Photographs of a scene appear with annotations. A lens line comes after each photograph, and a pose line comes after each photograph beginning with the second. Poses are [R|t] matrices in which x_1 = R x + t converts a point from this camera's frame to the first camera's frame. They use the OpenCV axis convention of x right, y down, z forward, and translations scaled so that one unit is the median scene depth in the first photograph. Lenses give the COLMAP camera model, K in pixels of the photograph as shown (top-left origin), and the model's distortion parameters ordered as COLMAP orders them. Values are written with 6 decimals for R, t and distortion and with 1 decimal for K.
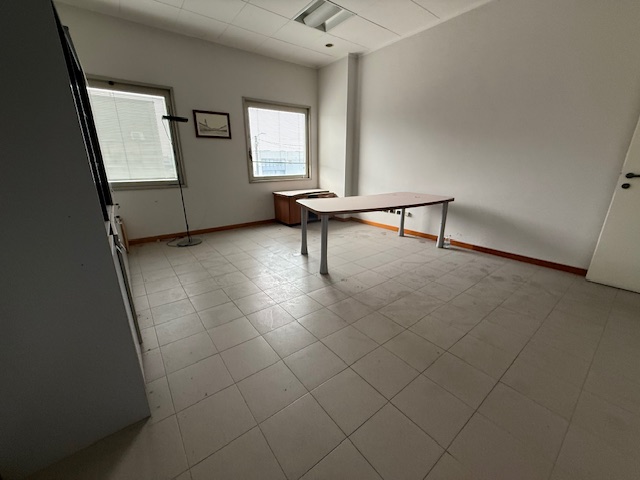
lens RADIAL K [[253.6, 0, 315.8], [0, 253.6, 239.3], [0, 0, 1]] dist [0.000562, -0.000596]
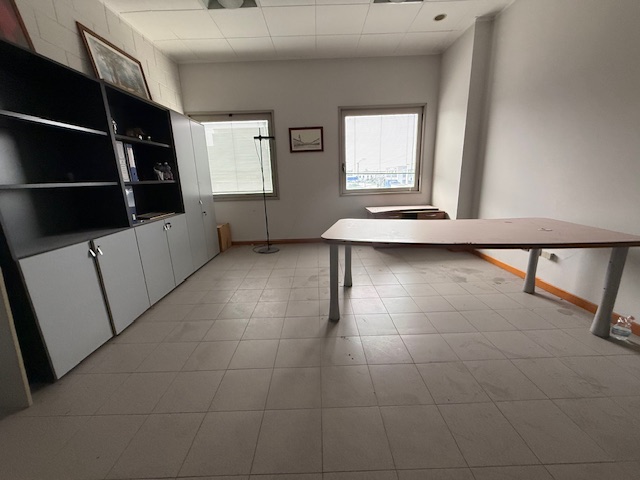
lens RADIAL K [[253.6, 0, 317.0], [0, 253.6, 238.3], [0, 0, 1]] dist [0.000562, -0.000596]
pose [[0.802027, 0.118296, -0.585456, 0.263133], [-0.144857, 0.989452, 0.001485, -0.063108], [0.579456, 0.083616, 0.810703, 0.222227]]
